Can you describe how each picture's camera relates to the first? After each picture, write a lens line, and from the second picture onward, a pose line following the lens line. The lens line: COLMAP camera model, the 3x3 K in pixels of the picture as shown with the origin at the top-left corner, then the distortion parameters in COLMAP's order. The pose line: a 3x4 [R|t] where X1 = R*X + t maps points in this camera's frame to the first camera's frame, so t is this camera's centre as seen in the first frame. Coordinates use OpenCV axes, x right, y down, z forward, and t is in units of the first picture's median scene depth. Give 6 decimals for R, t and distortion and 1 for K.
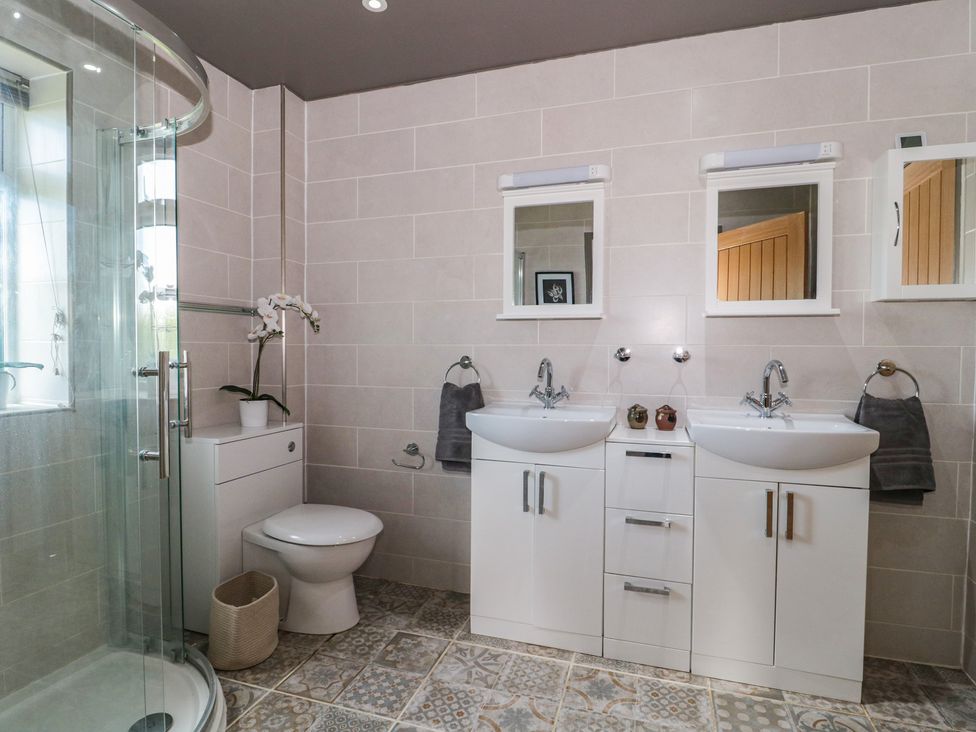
lens RADIAL K [[523.6, 0, 494.0], [0, 523.6, 365.2], [0, 0, 1]] dist [0.000324, -0.012546]
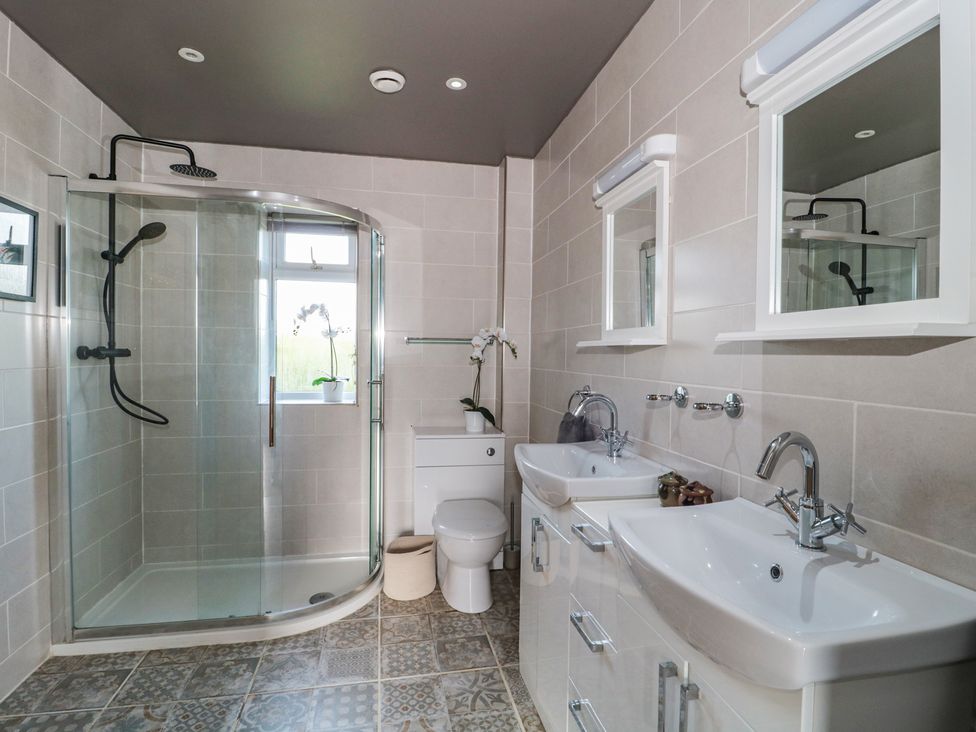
lens RADIAL K [[523.6, 0, 490.5], [0, 523.6, 366.5], [0, 0, 1]] dist [0.000324, -0.012546]
pose [[0.466695, 0.023725, -0.884100, 0.853715], [-0.024733, 0.999599, 0.013768, -0.072944], [0.884072, 0.015441, 0.467095, 0.539493]]
